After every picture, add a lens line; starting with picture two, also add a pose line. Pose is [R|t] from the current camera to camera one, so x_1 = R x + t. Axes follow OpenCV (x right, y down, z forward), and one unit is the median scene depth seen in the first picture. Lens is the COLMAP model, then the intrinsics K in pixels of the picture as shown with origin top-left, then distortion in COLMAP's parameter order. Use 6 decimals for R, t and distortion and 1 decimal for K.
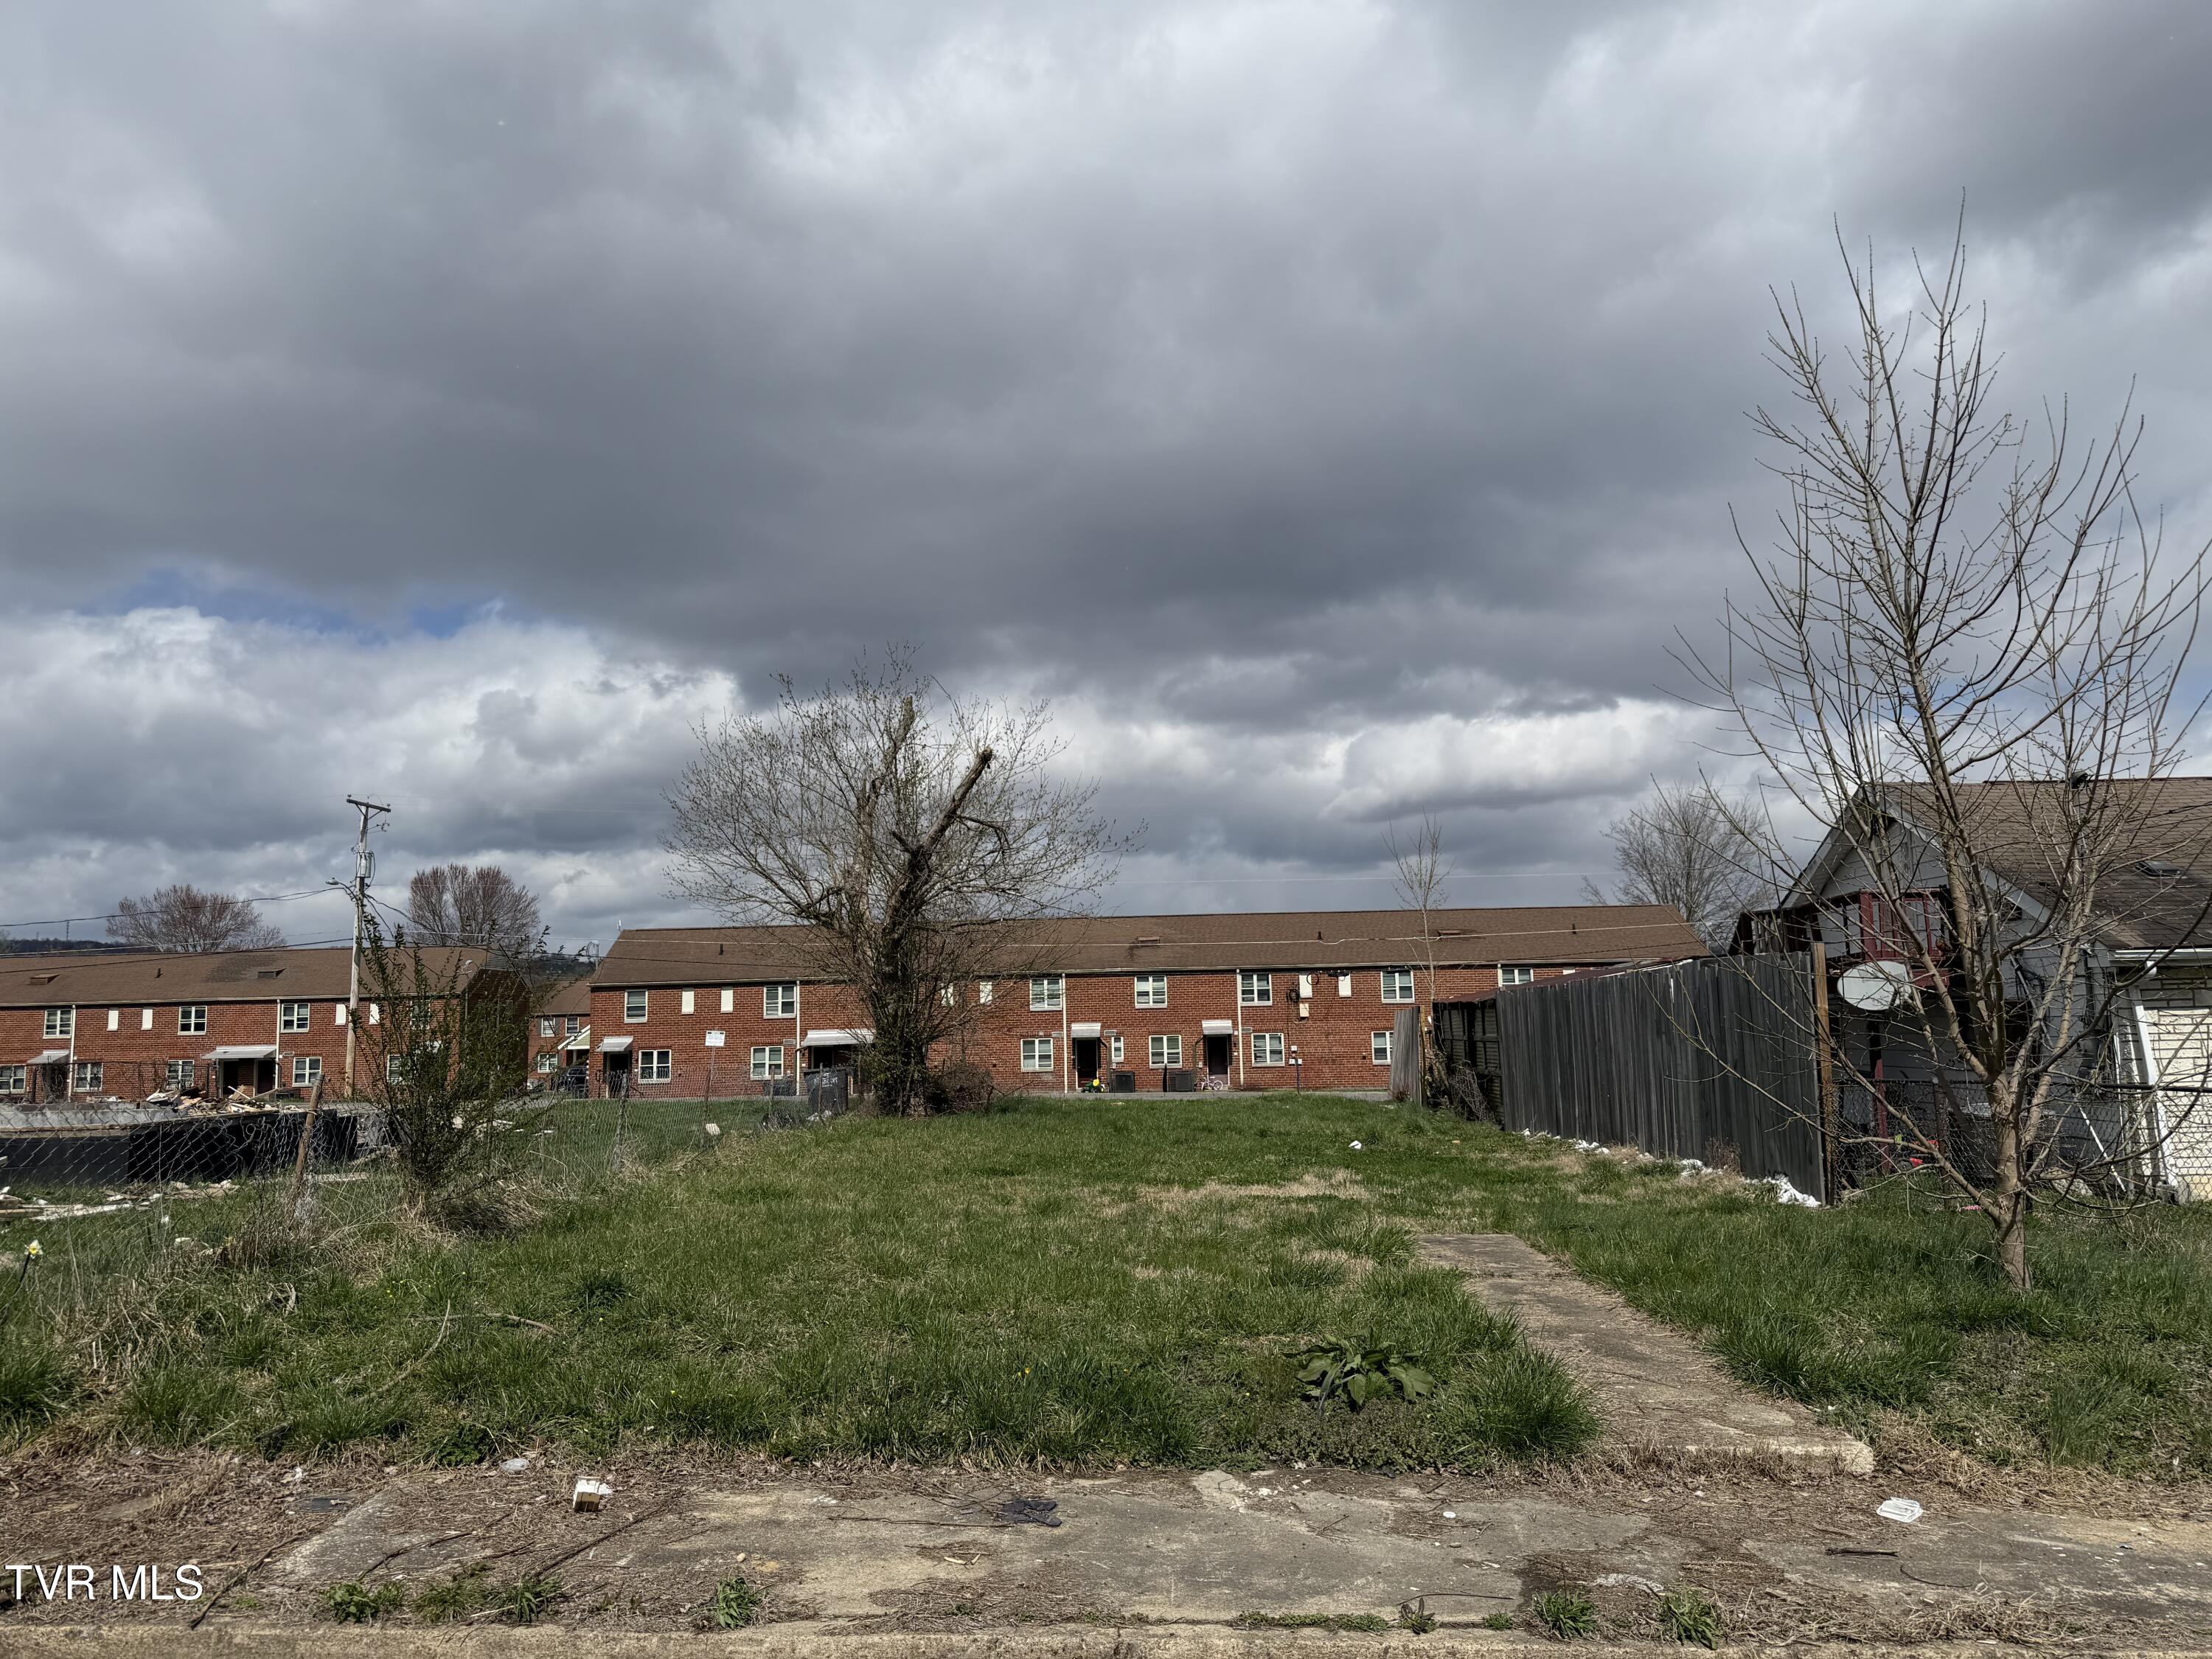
lens RADIAL K [[1482.6, 0, 1142.9], [0, 1482.6, 833.9], [0, 0, 1]] dist [0.136859, -0.213738]
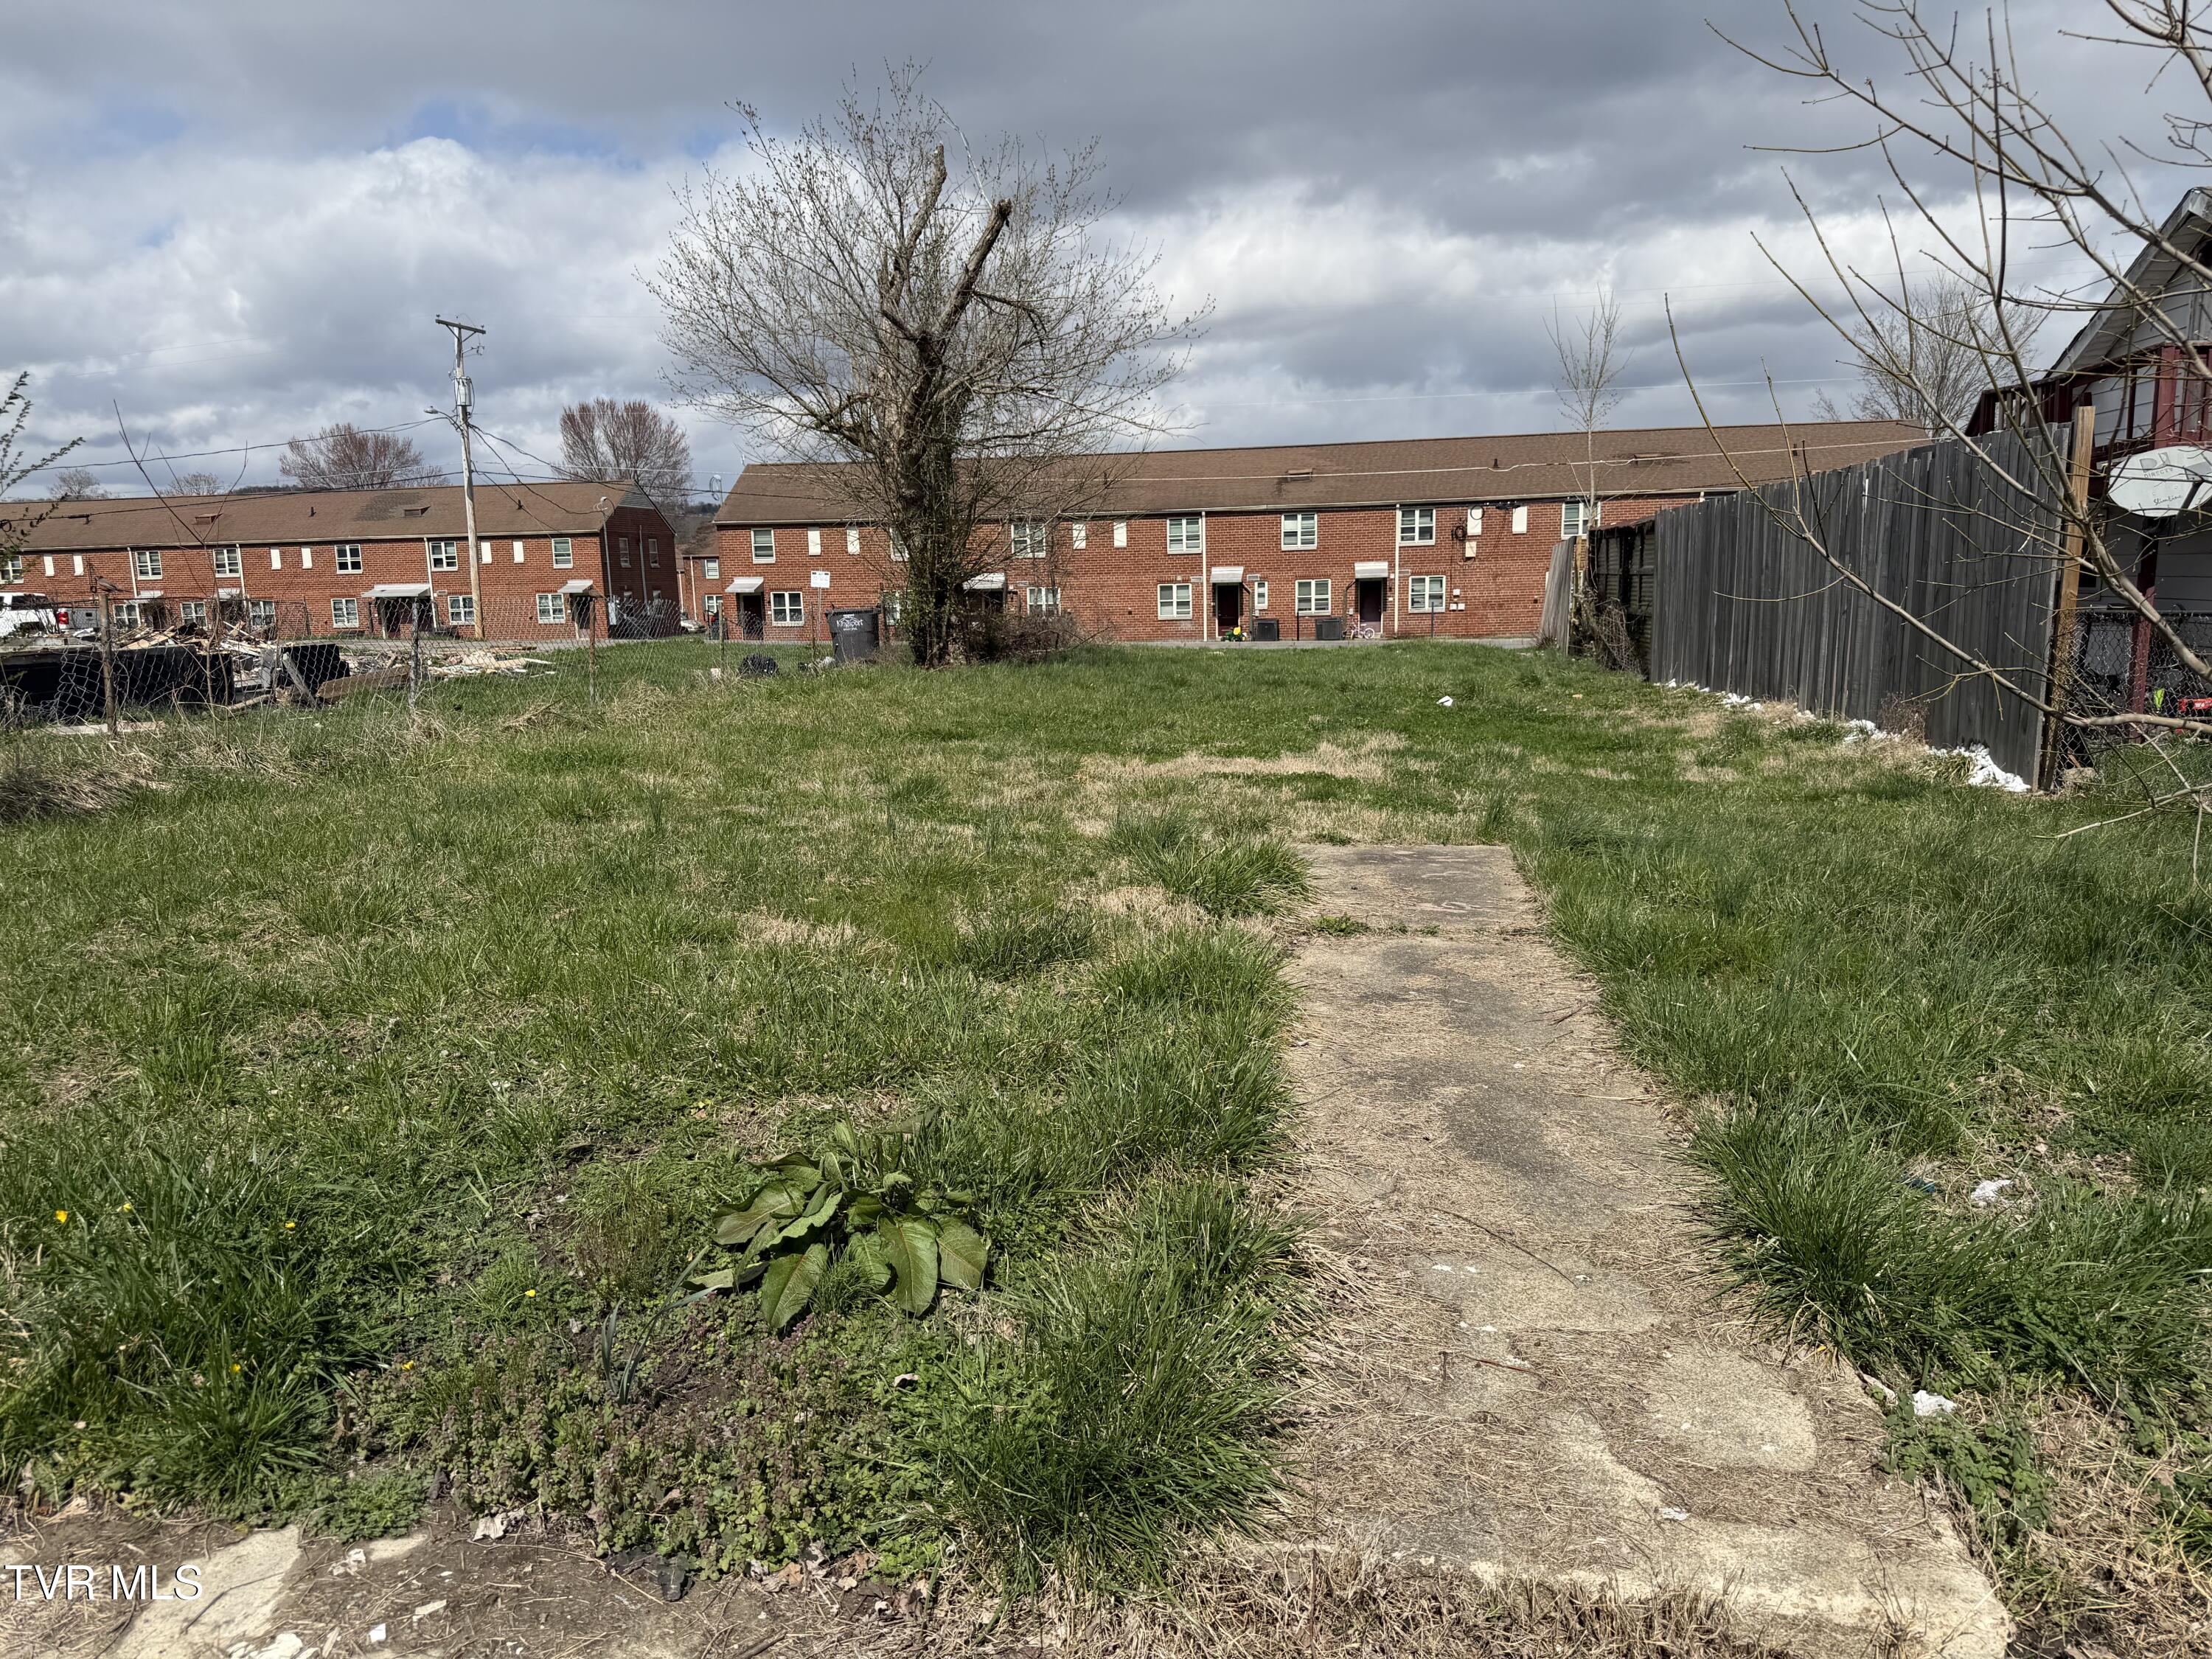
lens RADIAL K [[1482.6, 0, 1142.9], [0, 1482.6, 833.9], [0, 0, 1]] dist [0.136859, -0.213738]
pose [[0.991843, 0.019284, -0.125997, 0.058269], [0.018909, 0.955291, 0.295061, 0.022860], [0.126053, -0.295037, 0.947135, 0.125572]]
